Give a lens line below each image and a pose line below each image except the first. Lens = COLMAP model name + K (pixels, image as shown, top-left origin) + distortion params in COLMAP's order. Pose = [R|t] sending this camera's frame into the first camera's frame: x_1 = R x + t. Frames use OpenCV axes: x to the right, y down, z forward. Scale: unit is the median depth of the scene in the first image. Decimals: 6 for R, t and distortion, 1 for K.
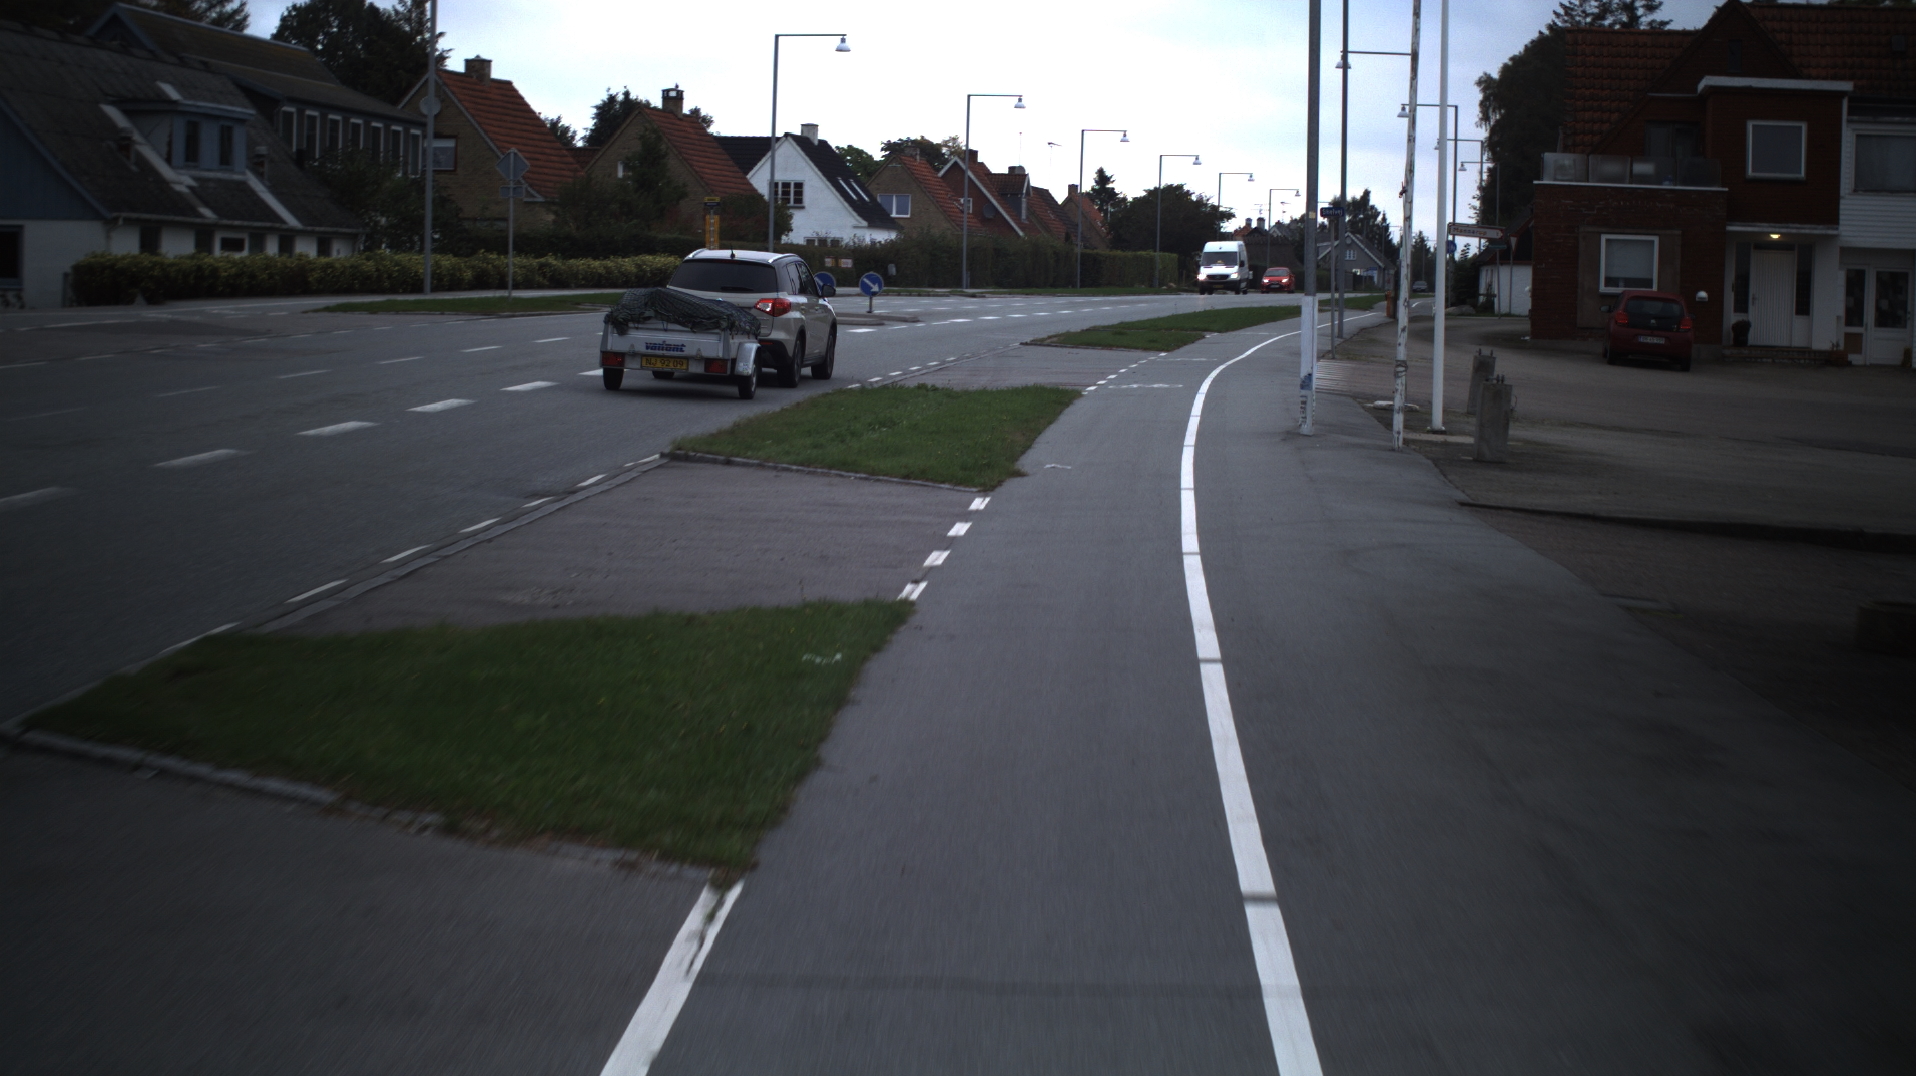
lens RADIAL K [[3575.3, 0, 958.0], [0, 3575.3, 538.0], [0, 0, 1]] dist [-0.296445, 0.323287]
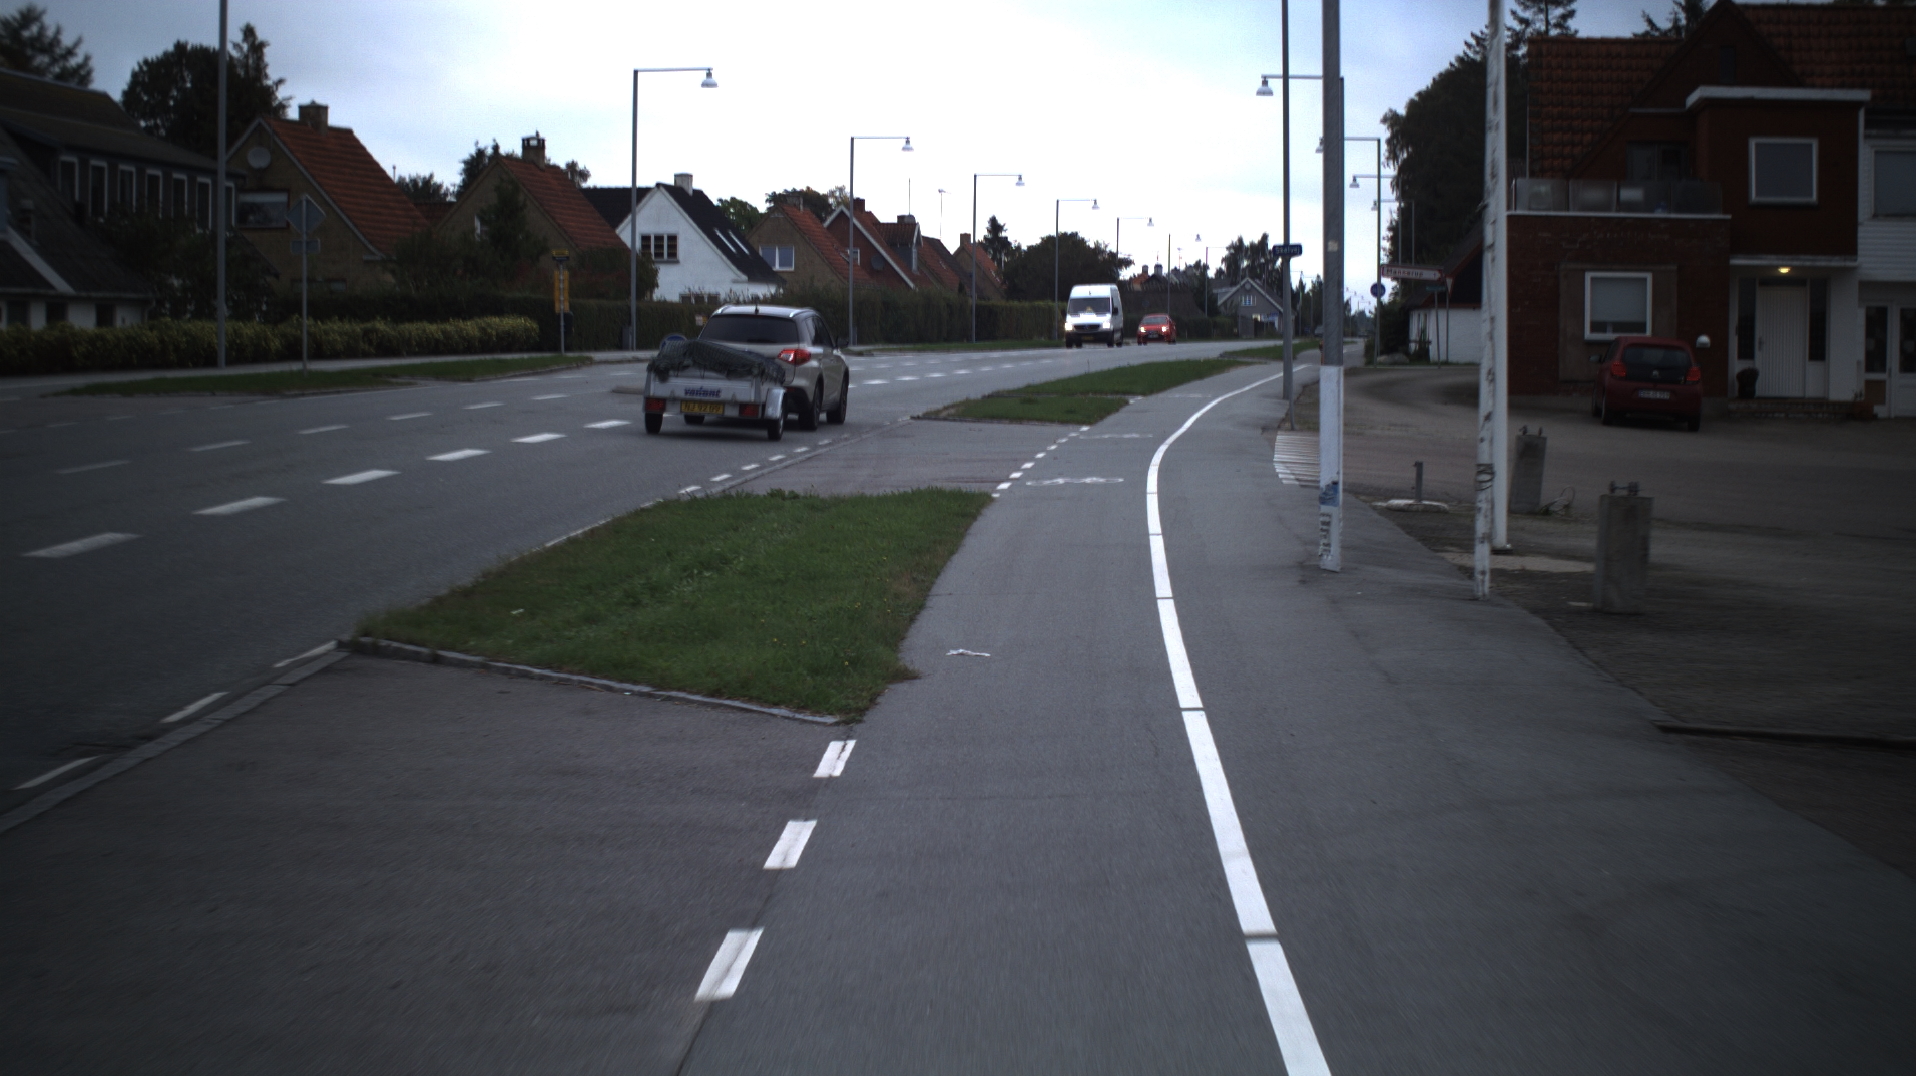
lens RADIAL K [[3575.3, 0, 958.0], [0, 3575.3, 538.0], [0, 0, 1]] dist [-0.296445, 0.323287]
pose [[0.999379, -0.020180, 0.028868, 0.001943], [0.020601, 0.999685, -0.014357, -0.007104], [-0.028569, 0.014943, 0.999480, 0.085902]]
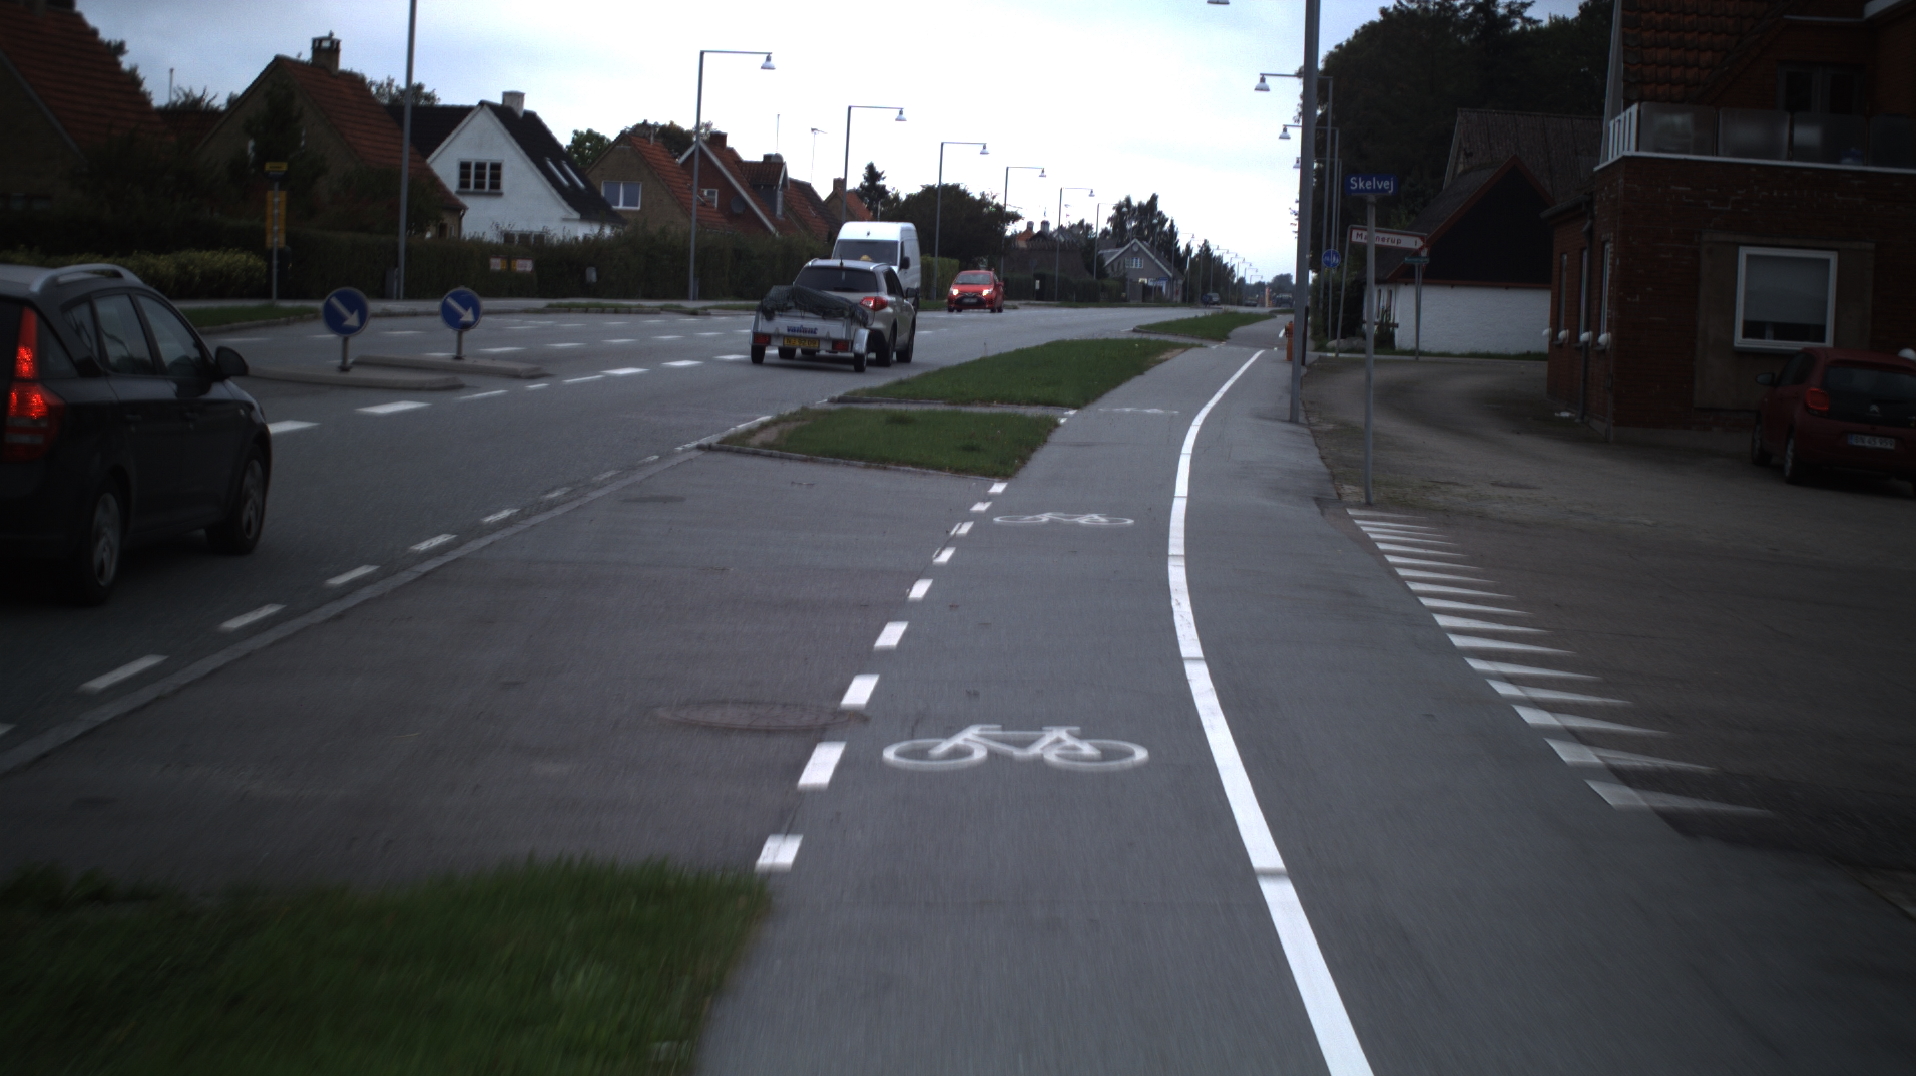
lens RADIAL K [[3575.3, 0, 958.0], [0, 3575.3, 538.0], [0, 0, 1]] dist [-0.296445, 0.323287]
pose [[0.997670, 0.016669, 0.066153, 0.010497], [-0.016623, 0.999861, -0.001248, -0.021128], [-0.066165, 0.000145, 0.997809, 0.258470]]
